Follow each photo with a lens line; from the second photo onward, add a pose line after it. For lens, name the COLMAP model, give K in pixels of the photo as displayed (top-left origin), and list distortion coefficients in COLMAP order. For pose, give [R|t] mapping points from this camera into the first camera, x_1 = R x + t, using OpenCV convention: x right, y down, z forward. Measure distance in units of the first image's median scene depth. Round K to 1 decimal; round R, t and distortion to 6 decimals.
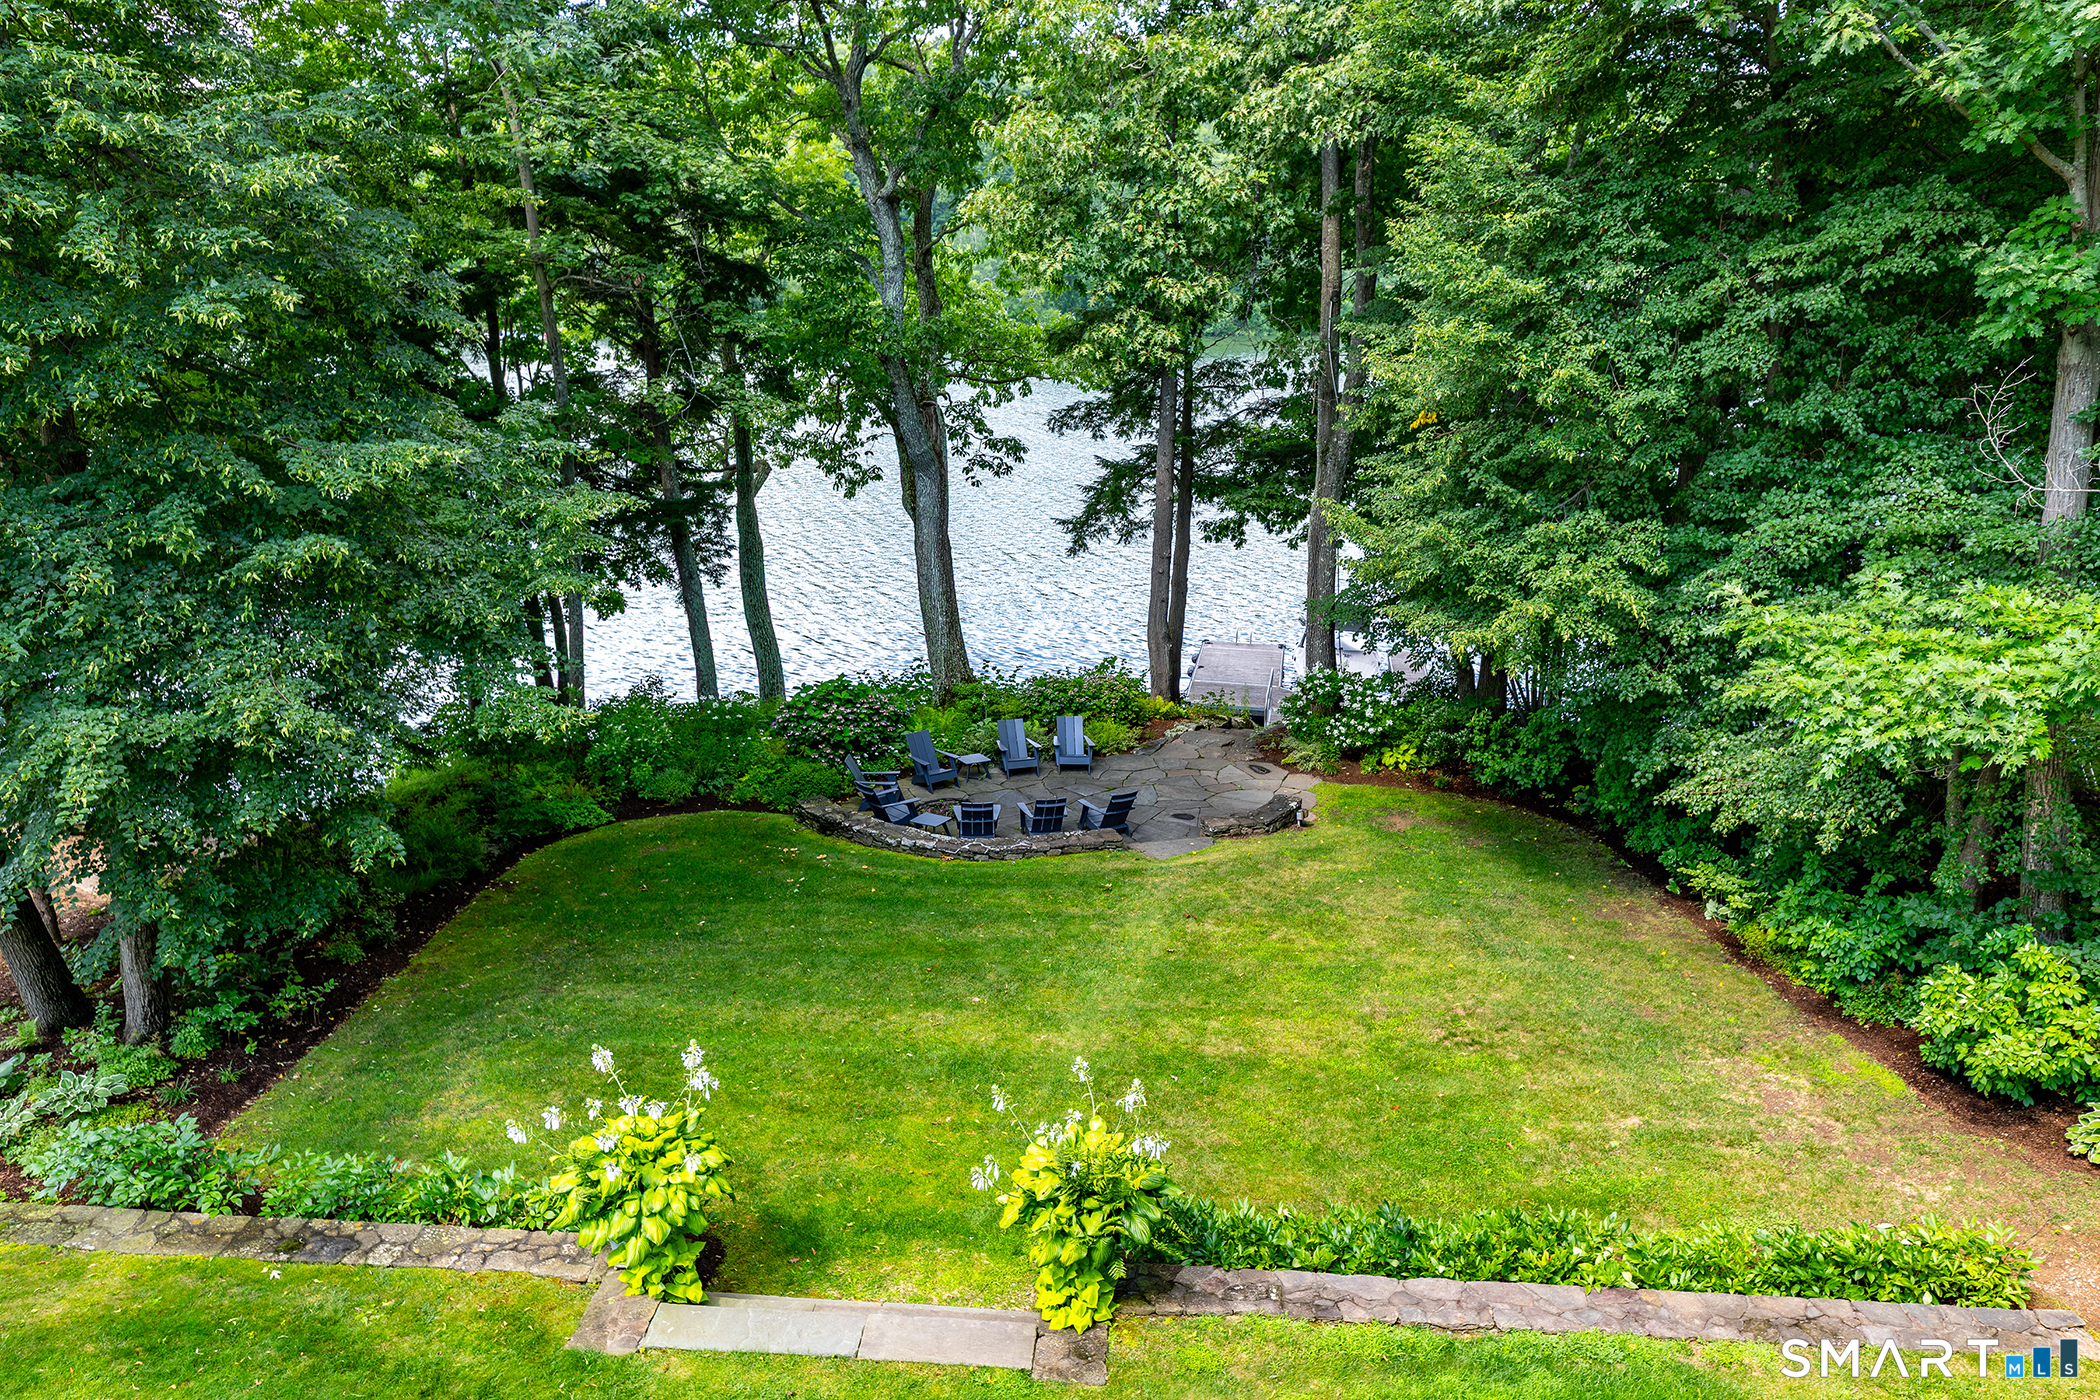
lens RADIAL K [[1454.2, 0, 1052.1], [0, 1454.2, 706.3], [0, 0, 1]] dist [-0.002295, -0.000828]
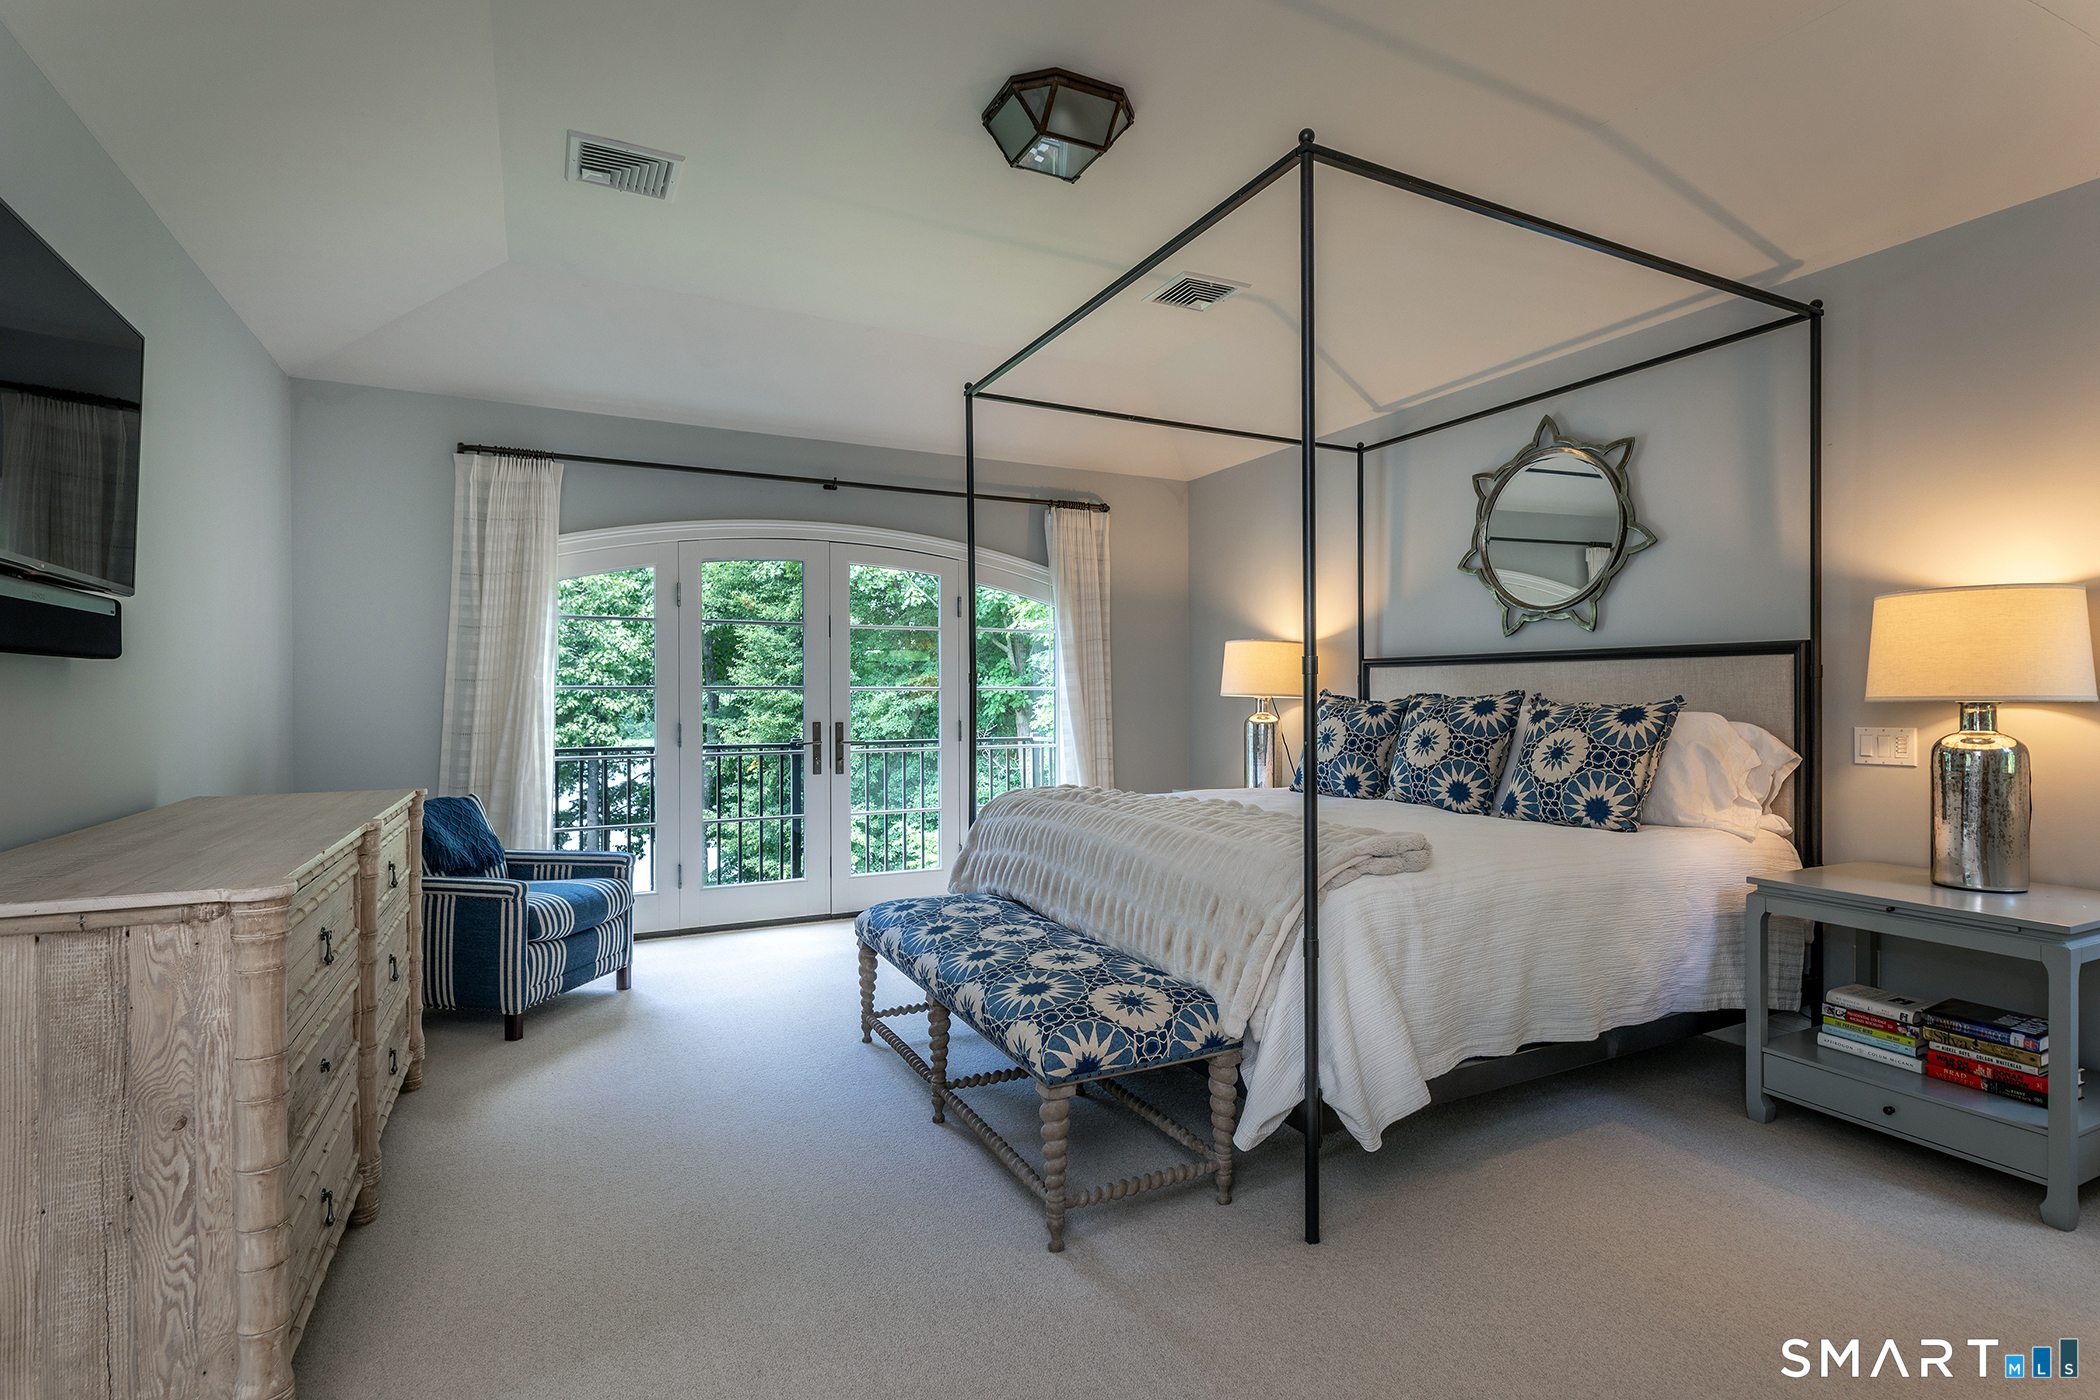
lens RADIAL K [[1016.5, 0, 1056.8], [0, 1016.5, 696.2], [0, 0, 1]] dist [0.000585, -0.000011]
pose [[0.850482, -0.016117, 0.525757, -0.127741], [0.166902, 0.956148, -0.240675, 0.123021], [-0.498823, 0.292440, 0.815877, -0.380206]]
